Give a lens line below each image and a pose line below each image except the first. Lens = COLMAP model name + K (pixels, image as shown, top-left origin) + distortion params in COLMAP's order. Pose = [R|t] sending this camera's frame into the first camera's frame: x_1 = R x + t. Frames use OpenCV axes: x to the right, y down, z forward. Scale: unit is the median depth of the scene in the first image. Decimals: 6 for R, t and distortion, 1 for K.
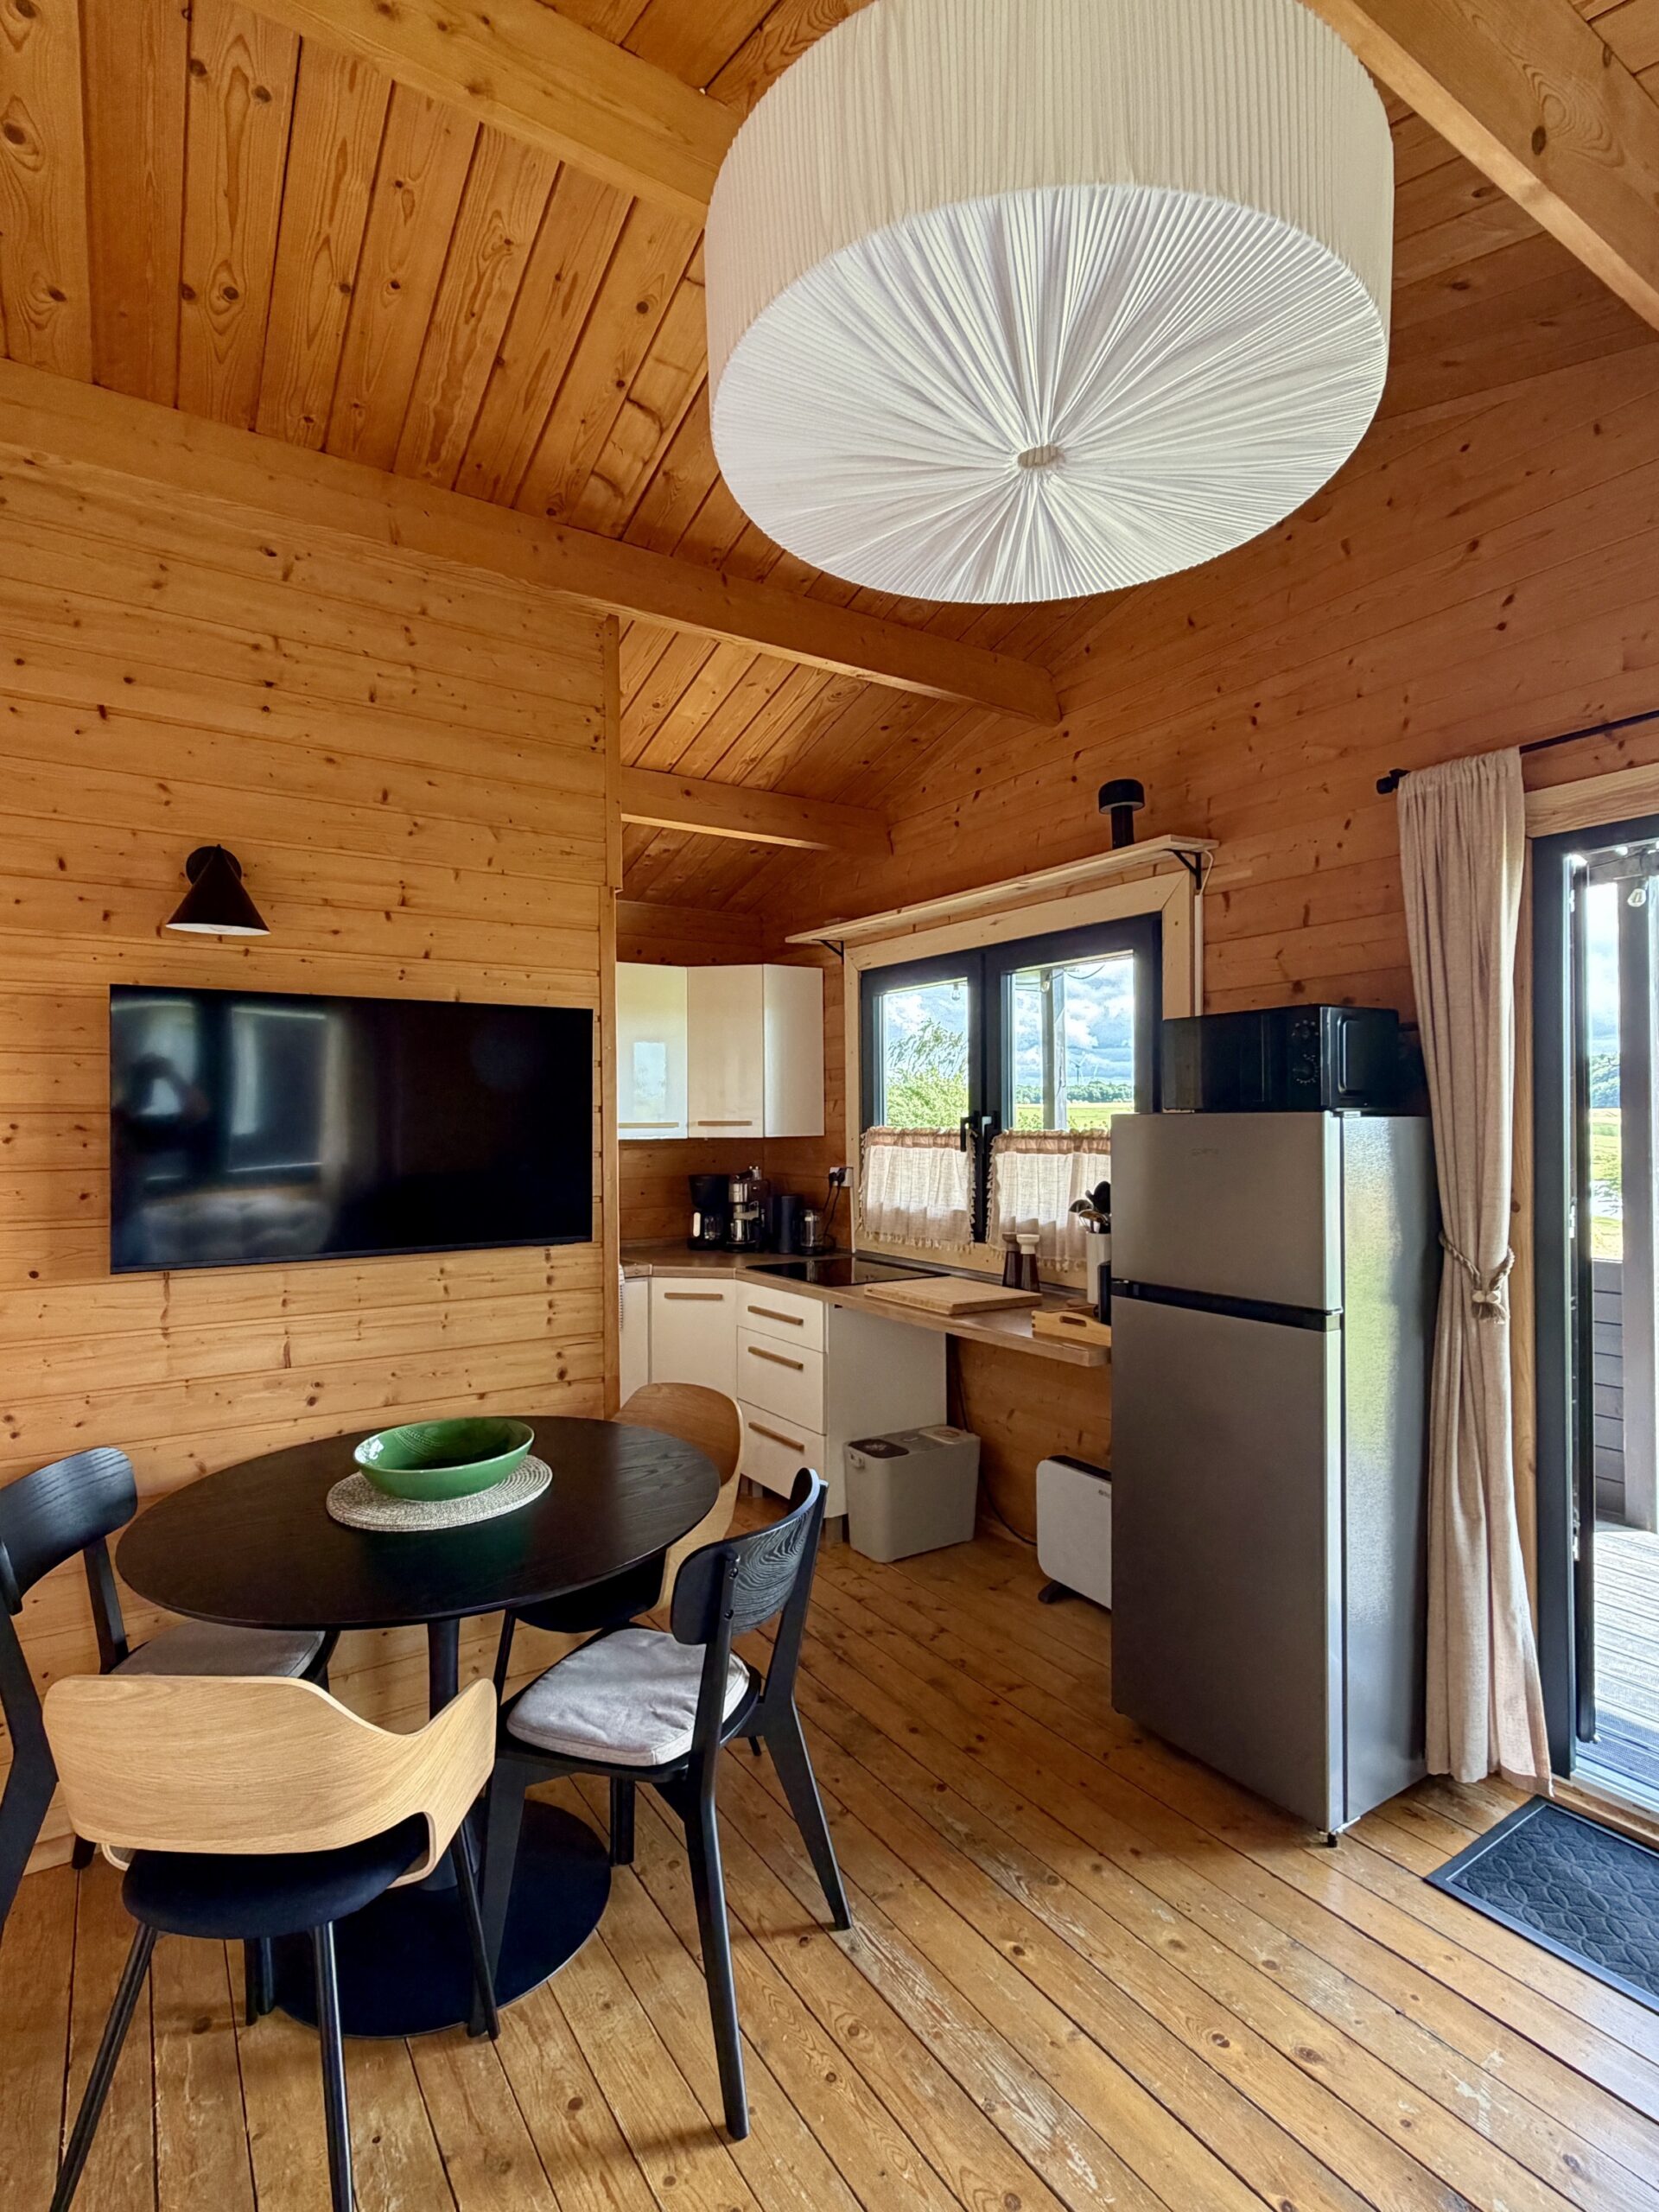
lens RADIAL K [[1092.1, 0, 827.6], [0, 1092.1, 1110.1], [0, 0, 1]] dist [0.001119, 0.000306]
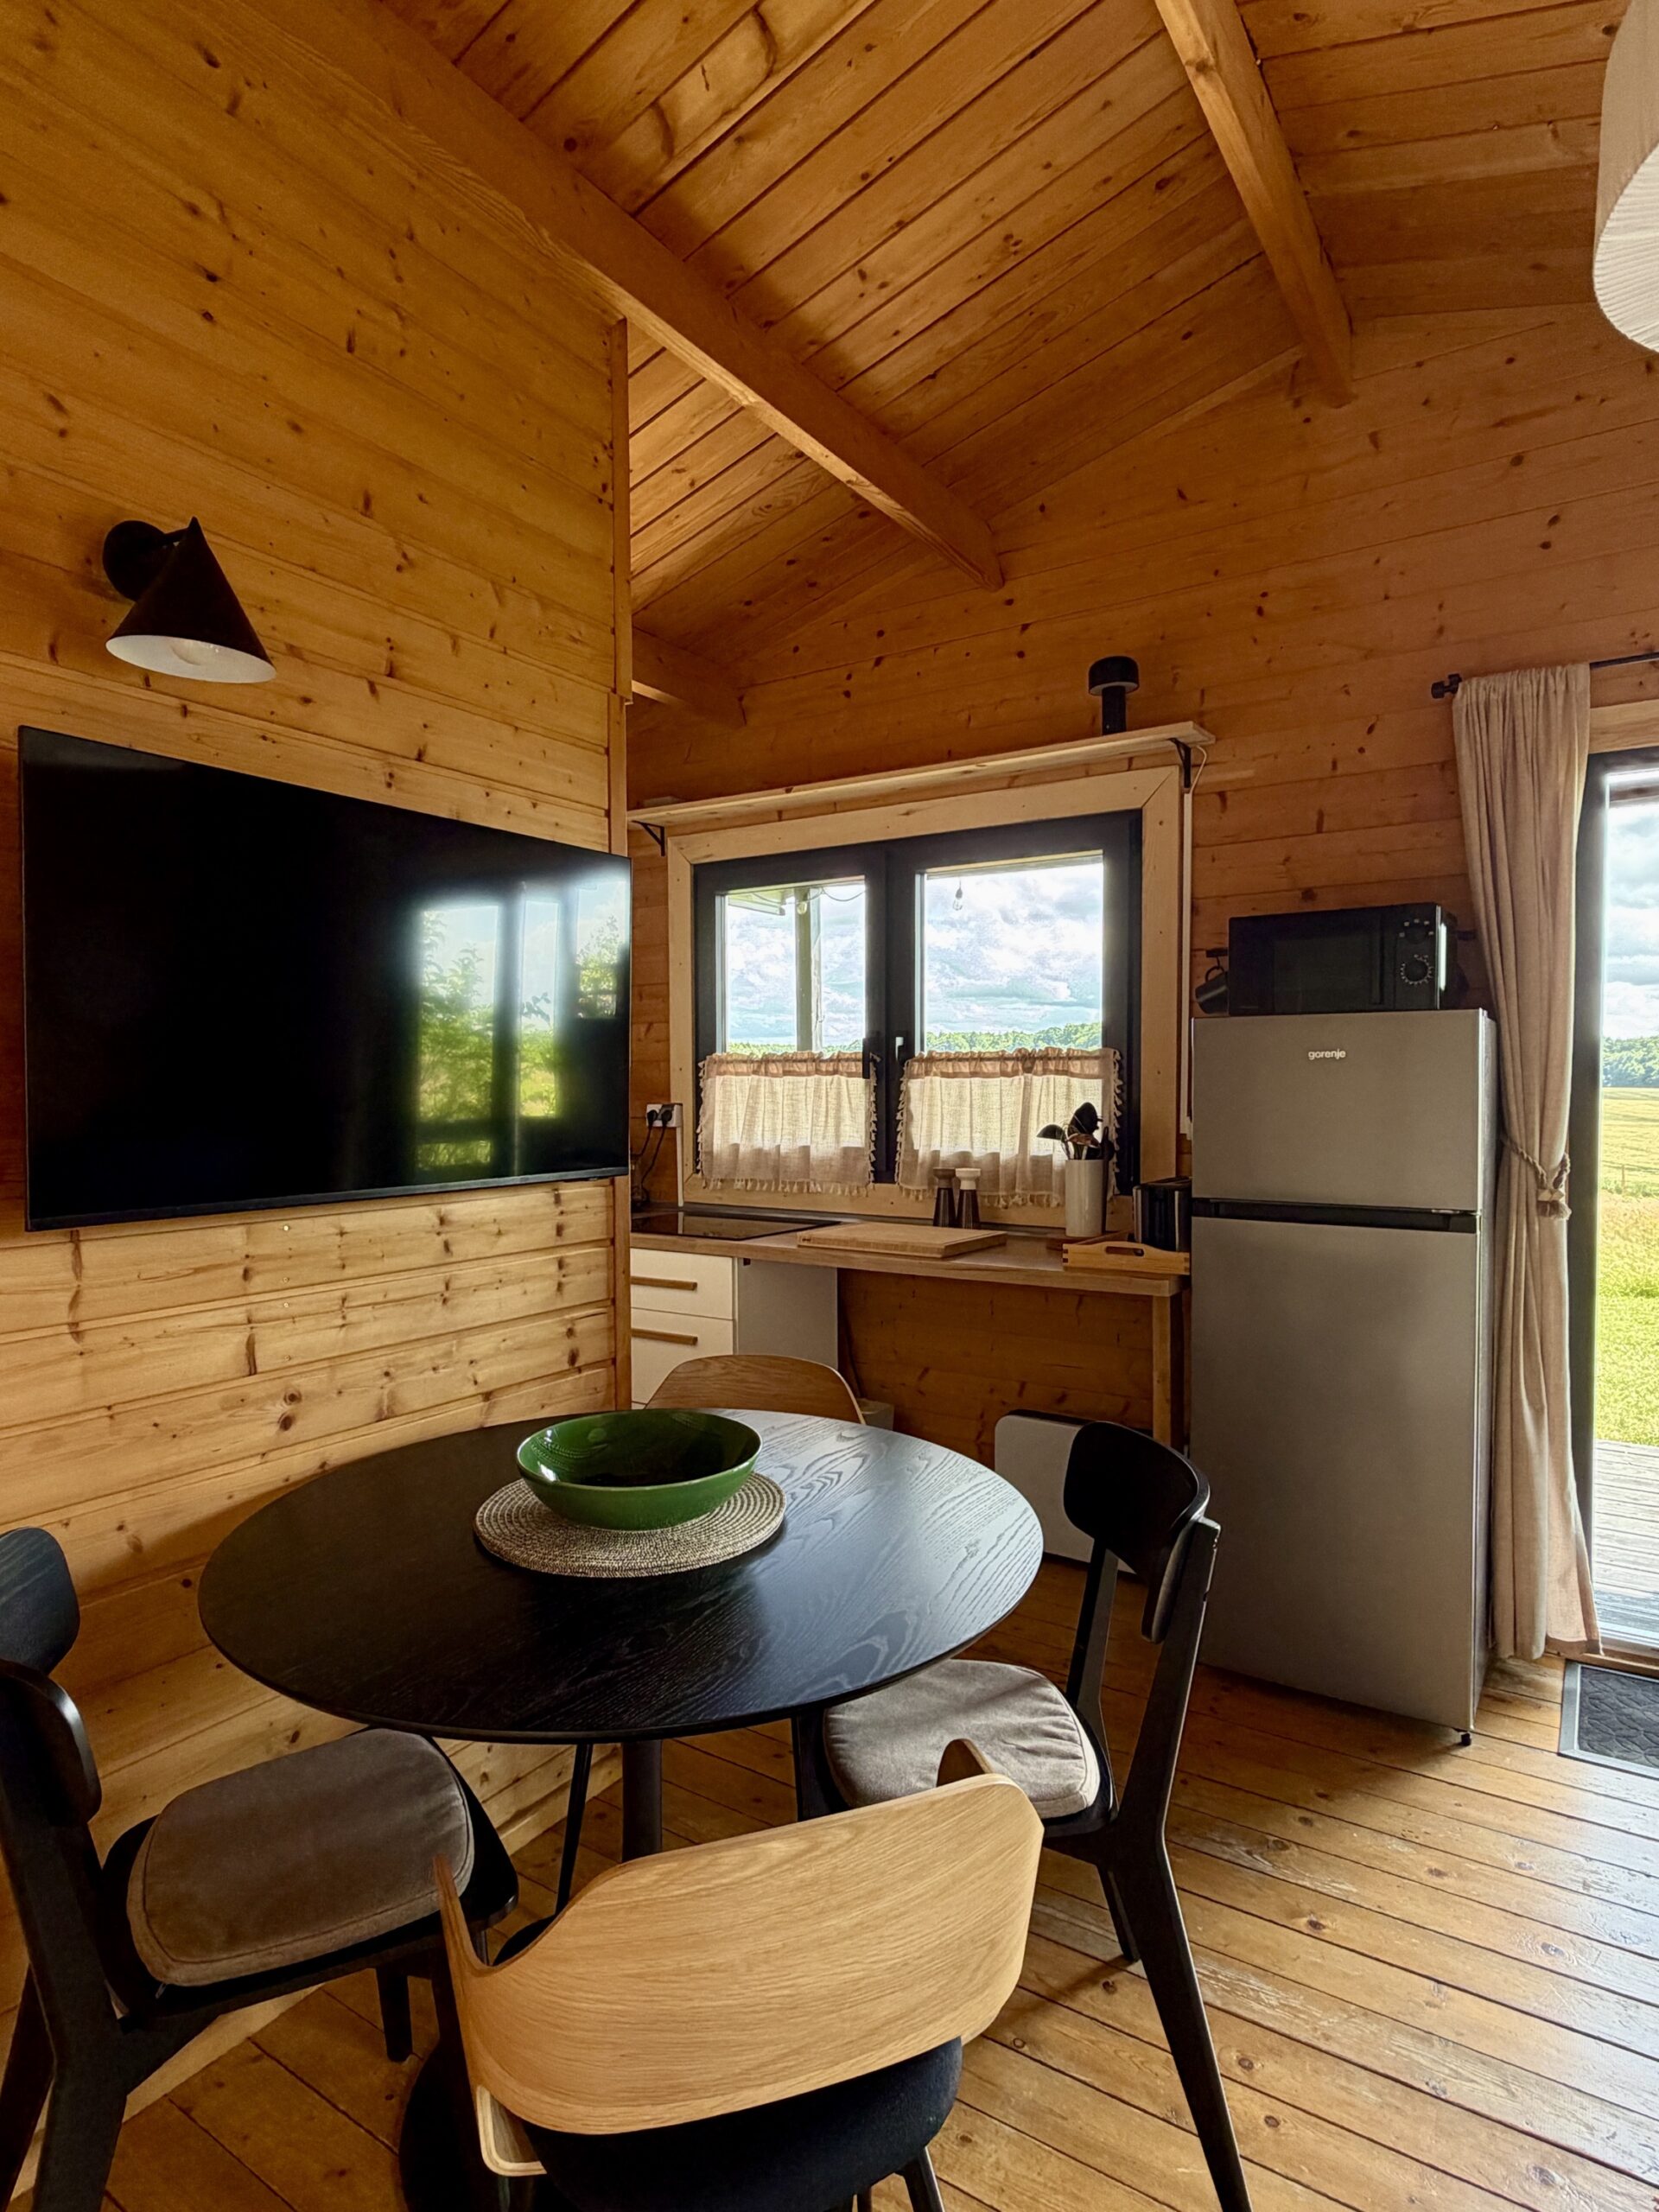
lens RADIAL K [[1219.3, 0, 829.8], [0, 1219.3, 1117.0], [0, 0, 1]] dist [-0.000739, -0.000003]
pose [[0.914785, -0.009062, 0.403840, -0.329697], [-0.005261, 0.999396, 0.034344, 0.040632], [-0.403907, -0.033542, 0.914185, 0.149151]]
